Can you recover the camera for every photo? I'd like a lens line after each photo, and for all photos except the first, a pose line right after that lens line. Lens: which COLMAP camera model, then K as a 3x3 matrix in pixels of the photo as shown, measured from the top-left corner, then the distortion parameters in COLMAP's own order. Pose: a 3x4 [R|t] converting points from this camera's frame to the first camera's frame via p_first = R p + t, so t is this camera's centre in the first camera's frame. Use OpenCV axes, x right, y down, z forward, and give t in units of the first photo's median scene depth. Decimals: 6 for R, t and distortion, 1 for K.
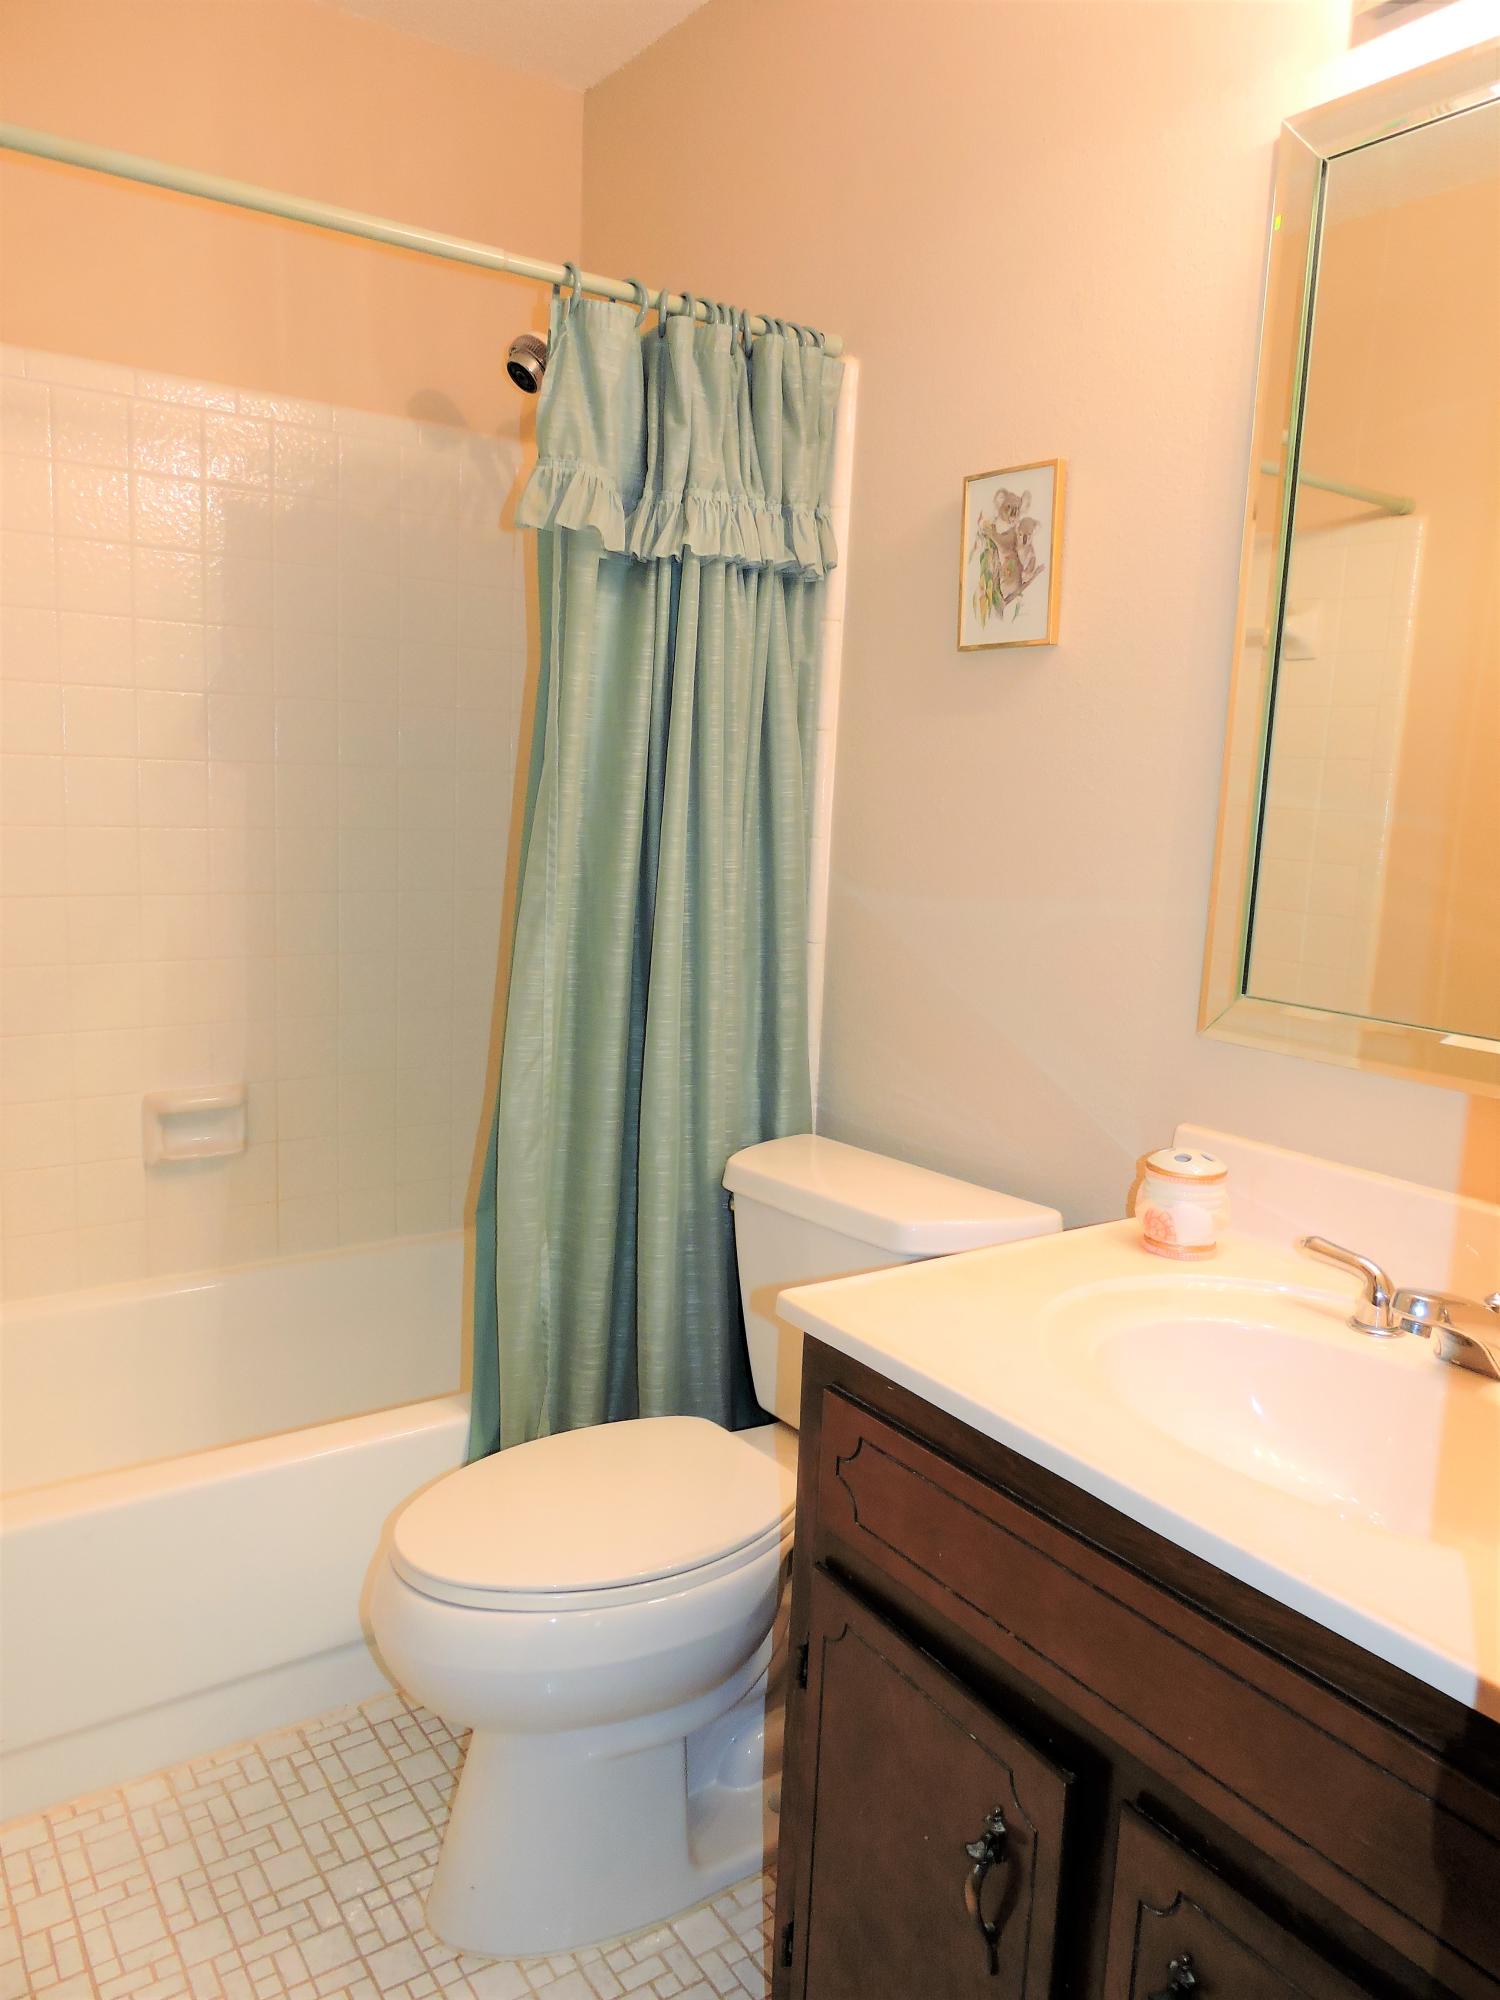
lens RADIAL K [[1442.2, 0, 755.0], [0, 1442.2, 1000.7], [0, 0, 1]] dist [-0.004246, -0.000520]
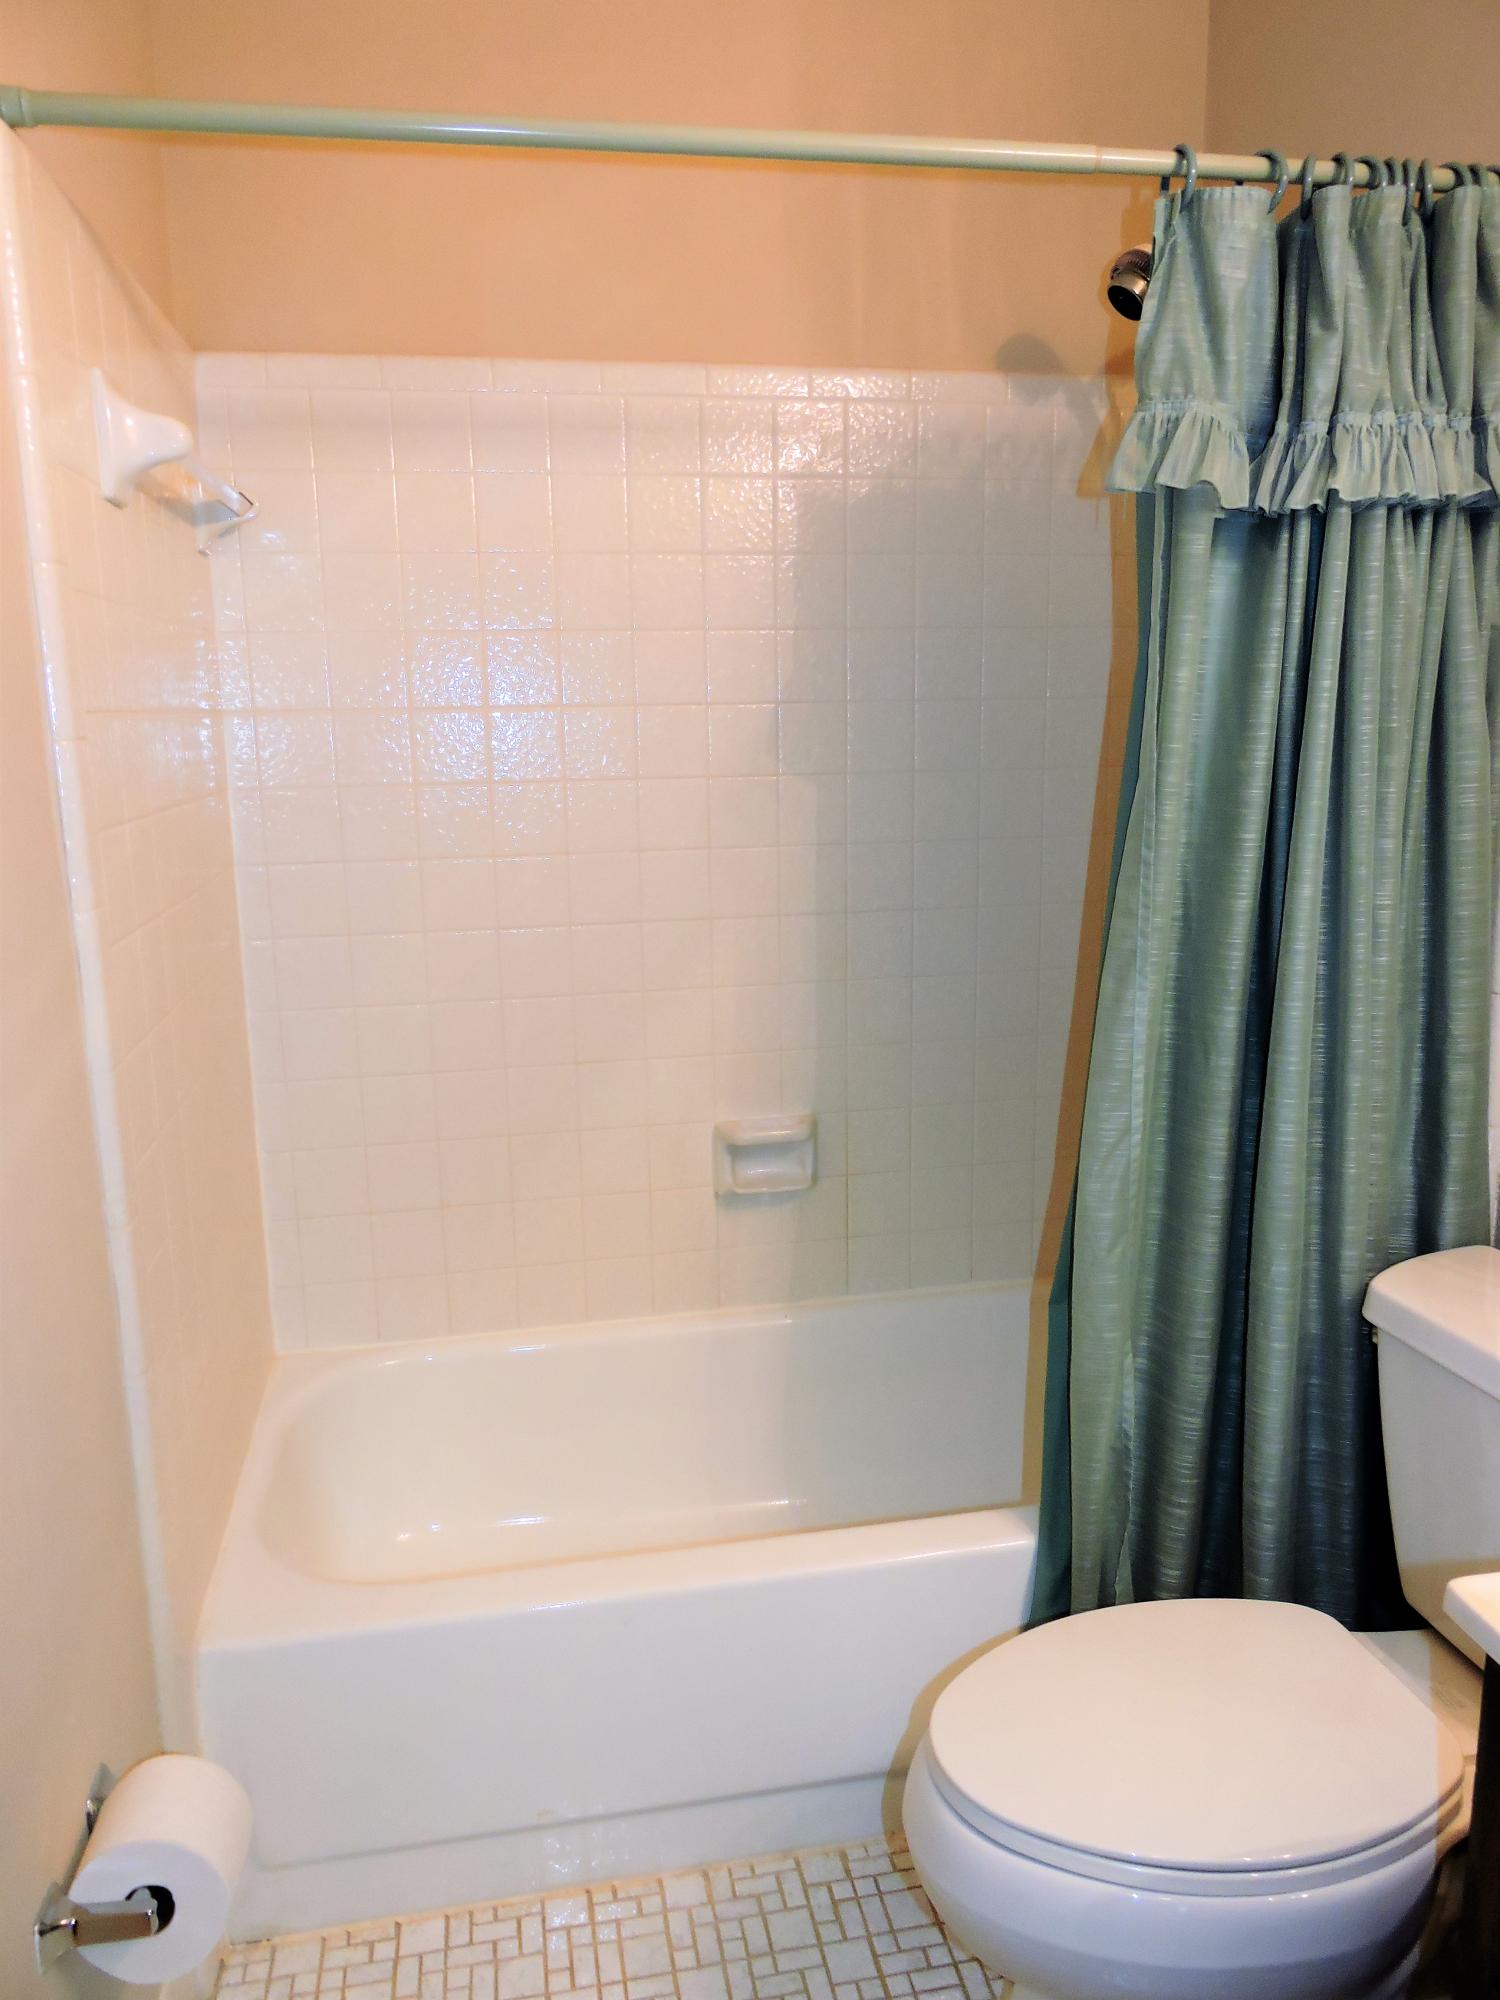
lens RADIAL K [[1442.2, 0, 747.6], [0, 1442.2, 1001.2], [0, 0, 1]] dist [-0.004246, -0.000520]
pose [[0.911788, 0.025002, -0.409899, -0.010061], [-0.010584, 0.999244, 0.037408, -0.065641], [0.410525, -0.029770, 0.911363, 0.156952]]
